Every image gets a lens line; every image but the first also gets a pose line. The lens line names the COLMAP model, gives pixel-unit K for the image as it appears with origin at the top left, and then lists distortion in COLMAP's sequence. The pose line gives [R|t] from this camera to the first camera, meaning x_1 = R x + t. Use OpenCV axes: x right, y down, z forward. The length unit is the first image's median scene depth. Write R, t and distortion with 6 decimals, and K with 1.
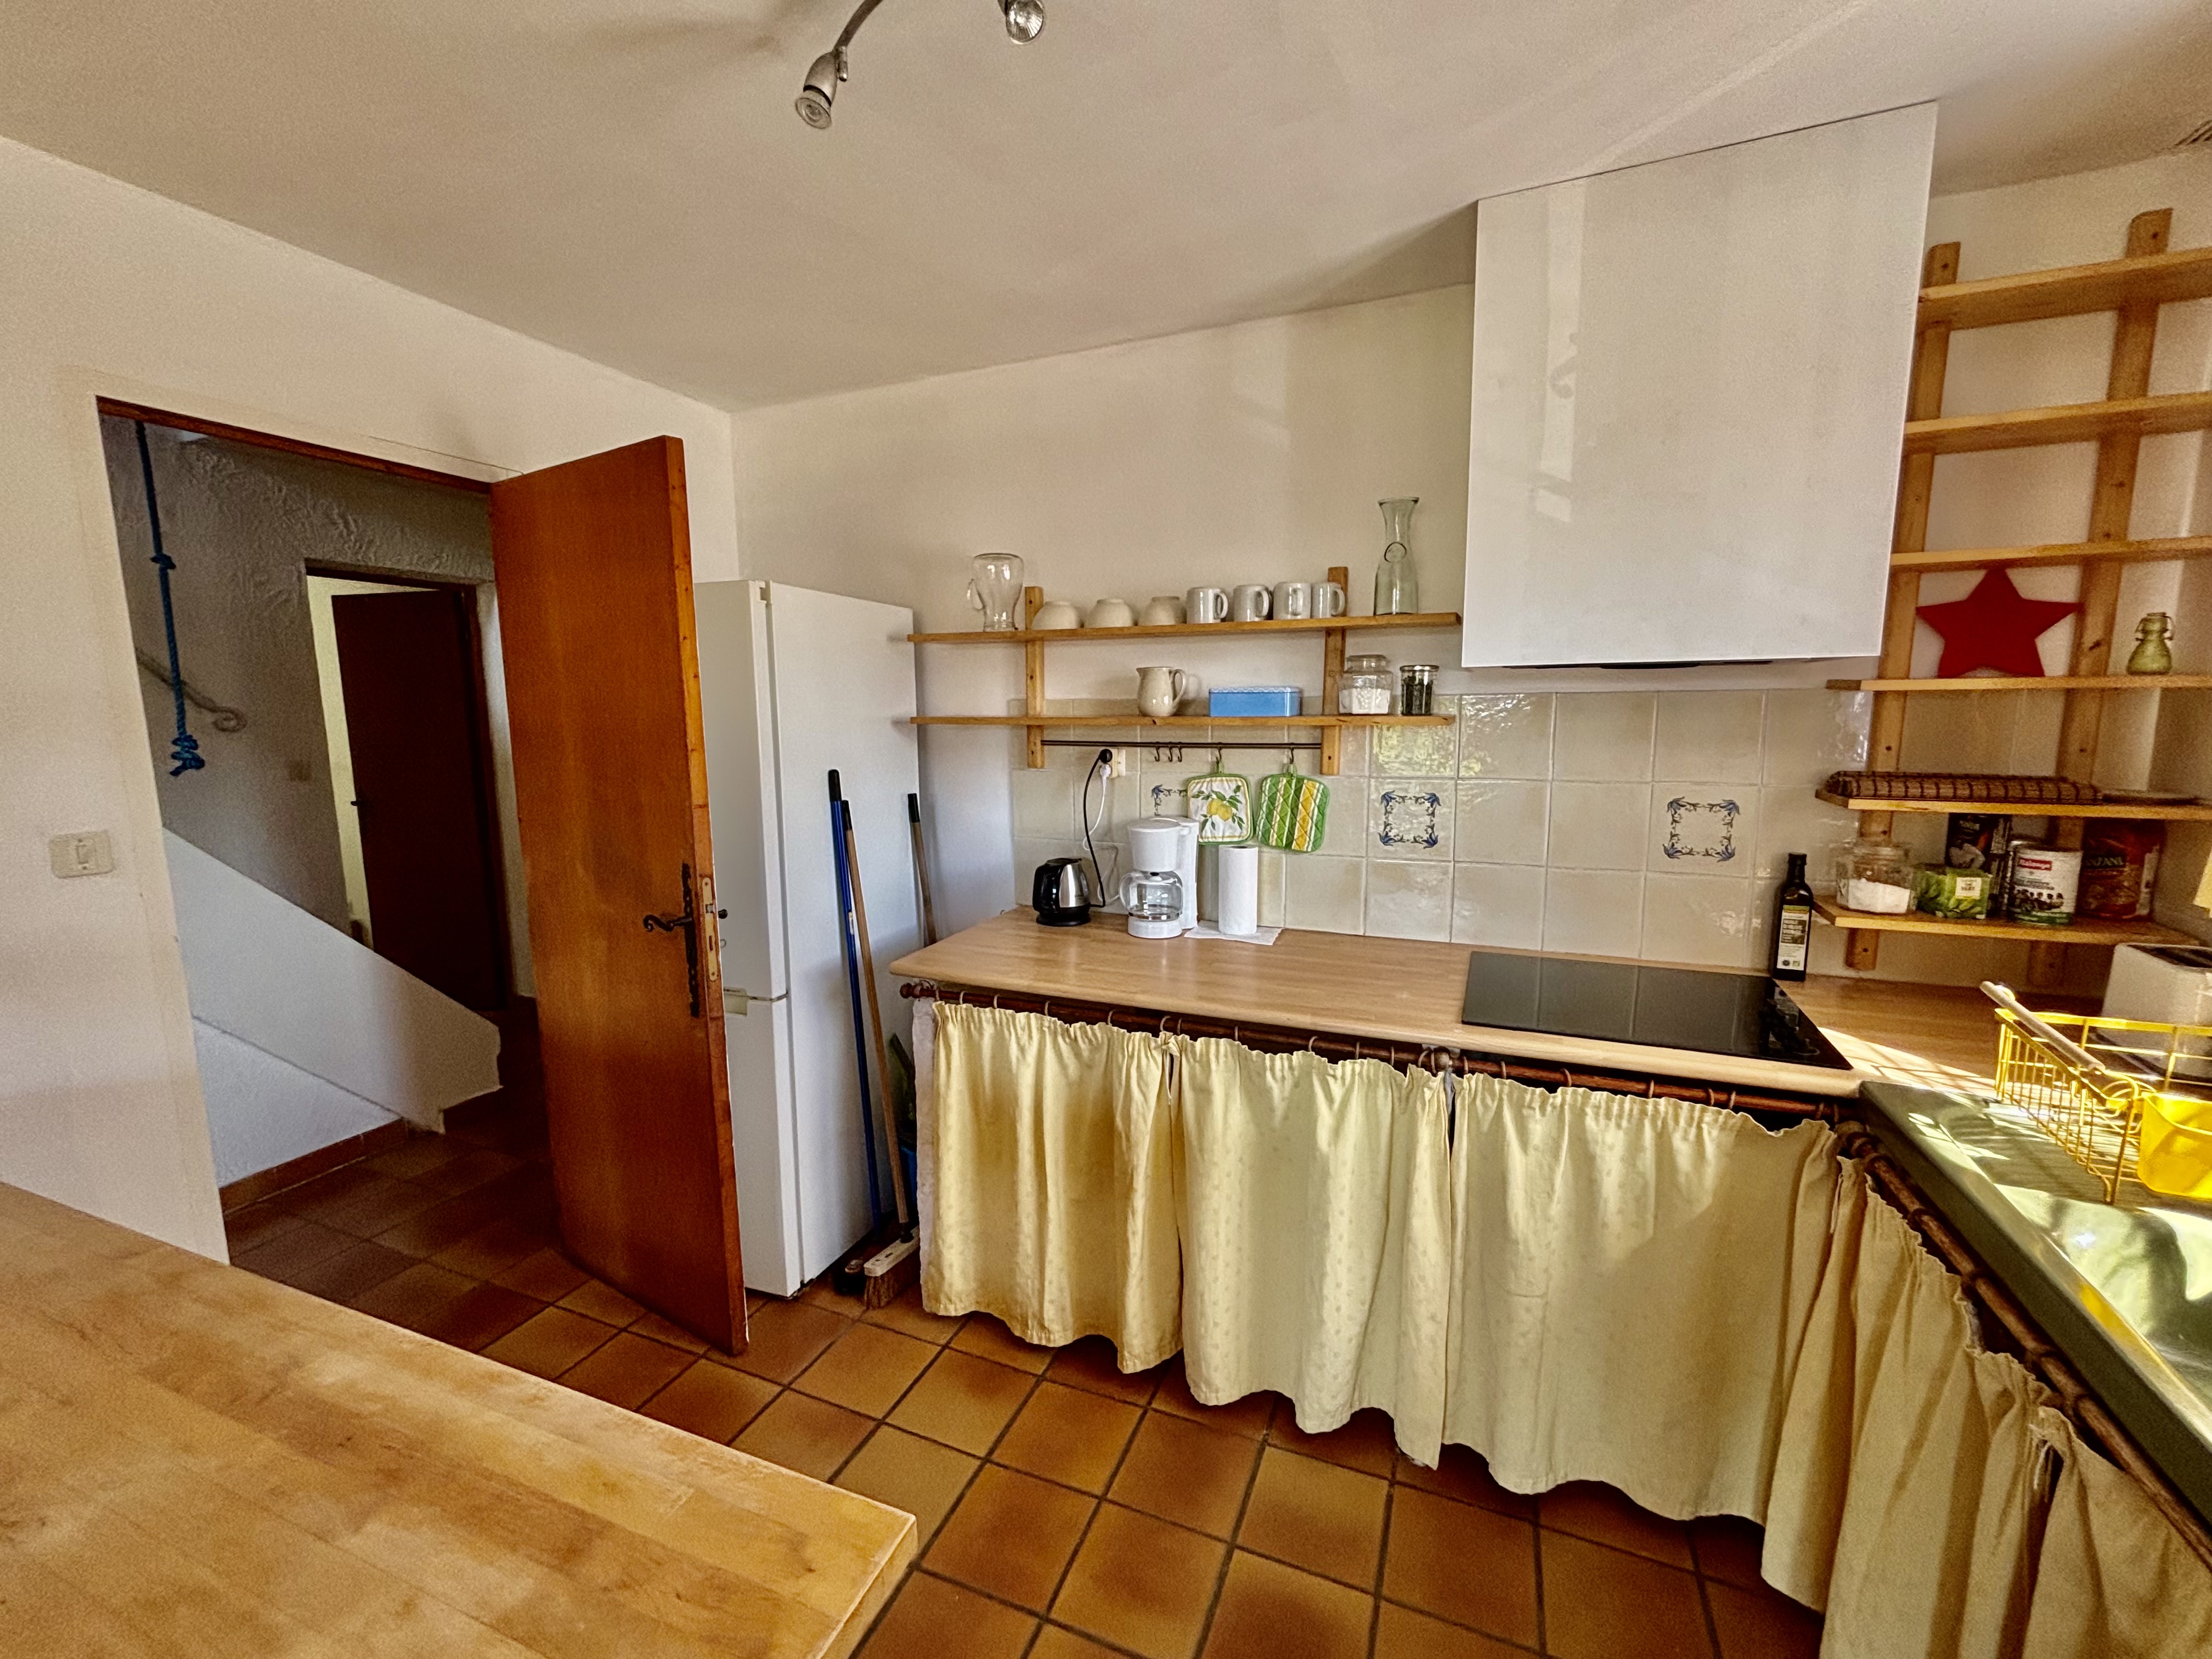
lens RADIAL K [[900.5, 0, 1112.2], [0, 900.5, 830.7], [0, 0, 1]] dist [-0.009866, -0.000178]
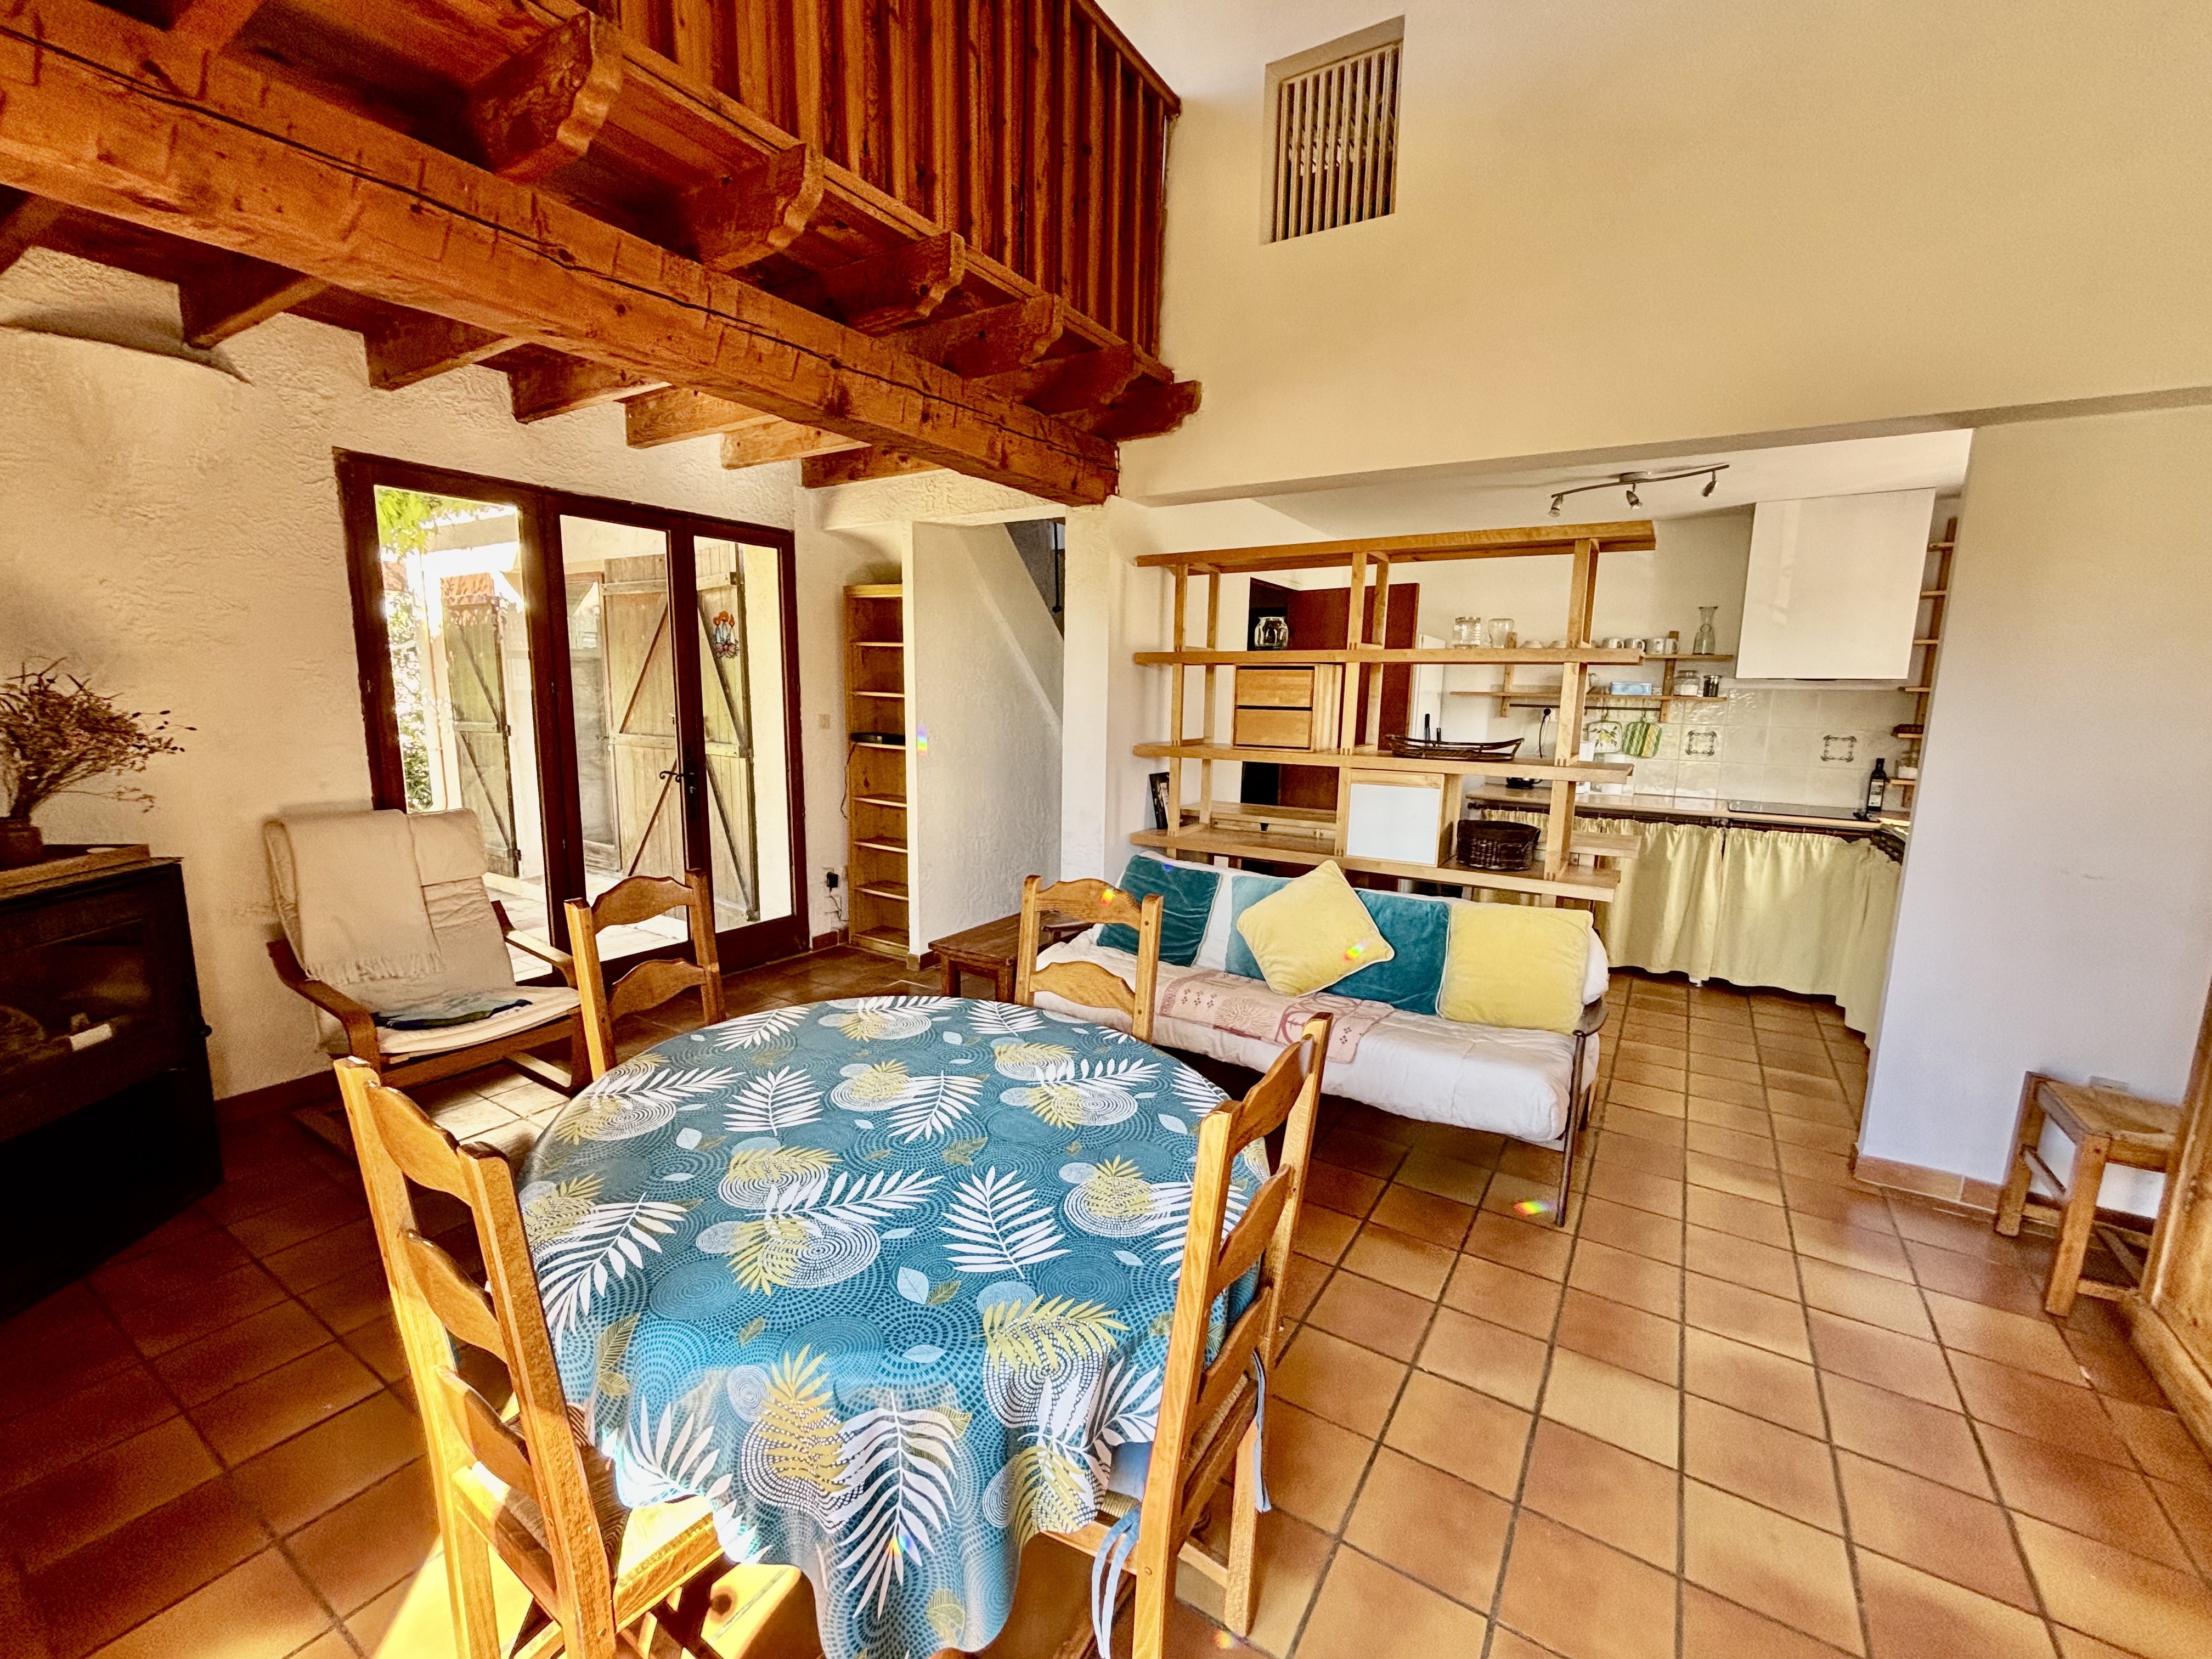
lens RADIAL K [[908.7, 0, 1127.4], [0, 908.7, 830.9], [0, 0, 1]] dist [-0.003130, 0.000096]
pose [[0.987679, 0.051093, -0.147919, -0.842002], [-0.047837, 0.998530, 0.025488, 0.247189], [0.149004, -0.018098, 0.988671, -1.668236]]
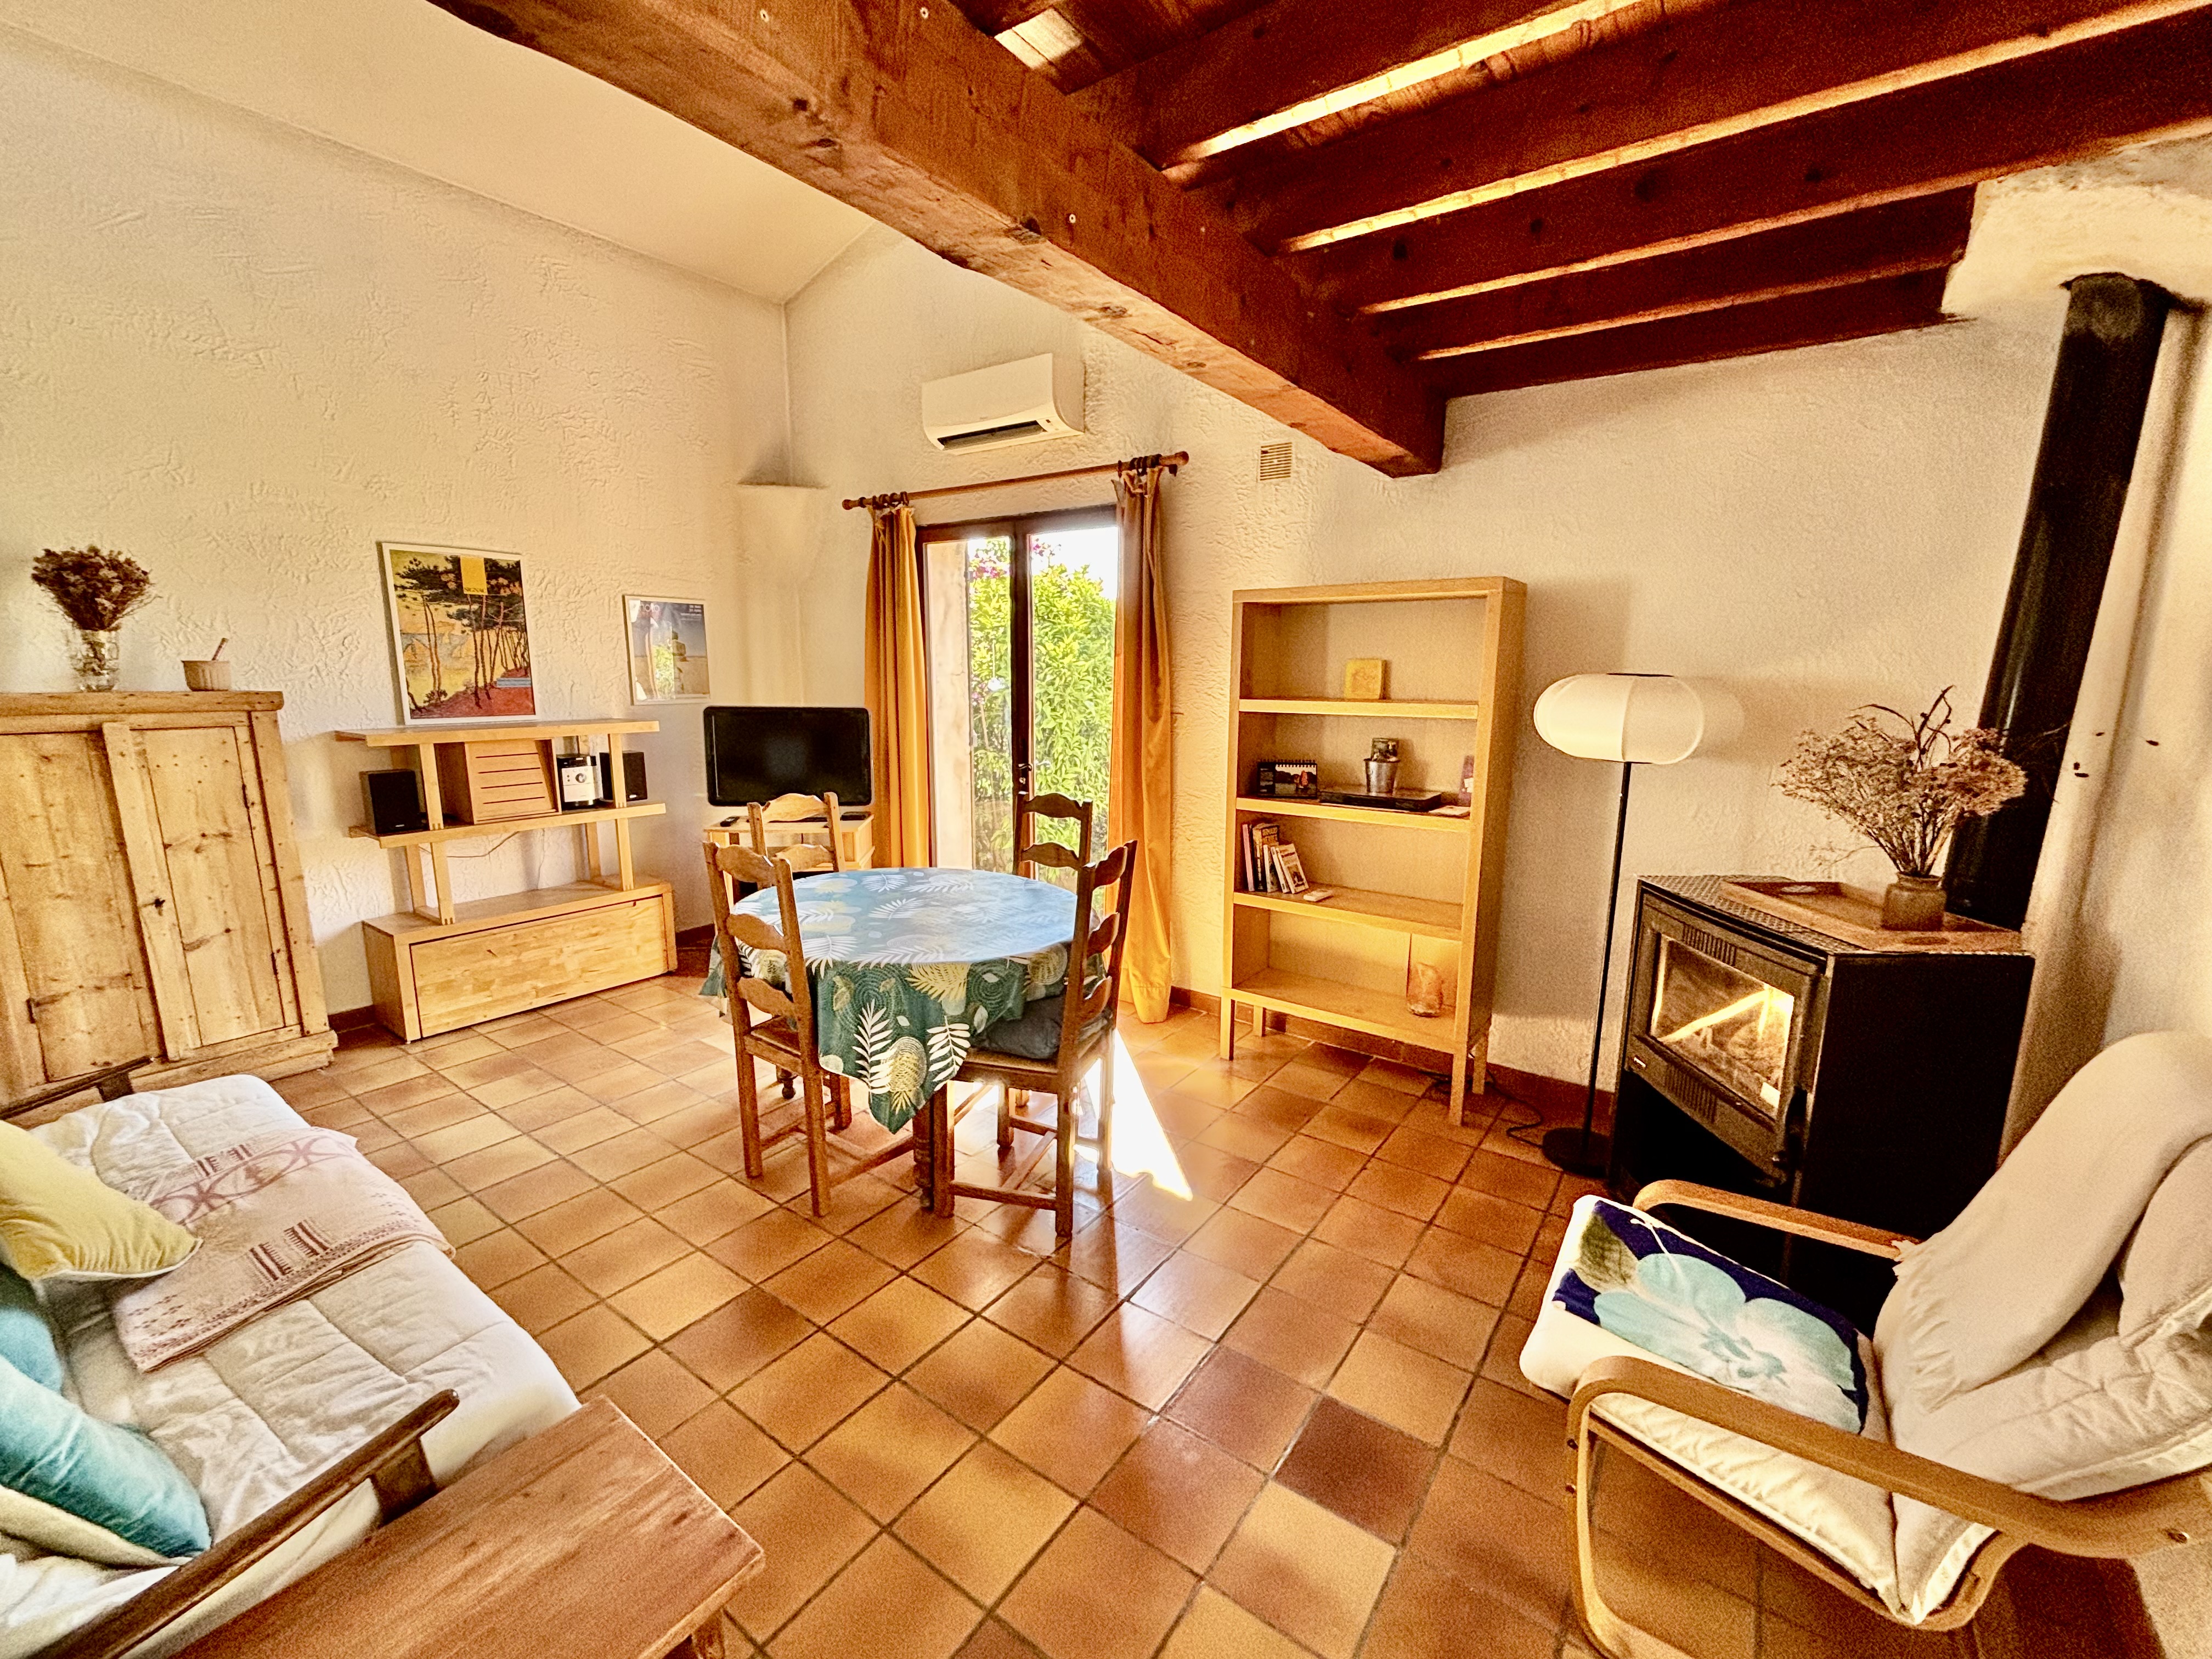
lens RADIAL K [[908.7, 0, 1127.4], [0, 908.7, 830.9], [0, 0, 1]] dist [-0.003130, 0.000096]
pose [[-0.980638, -0.035037, 0.192672, -1.772038], [0.026426, 0.951189, 0.307476, -0.042669], [-0.194040, 0.306614, -0.931845, 0.380058]]
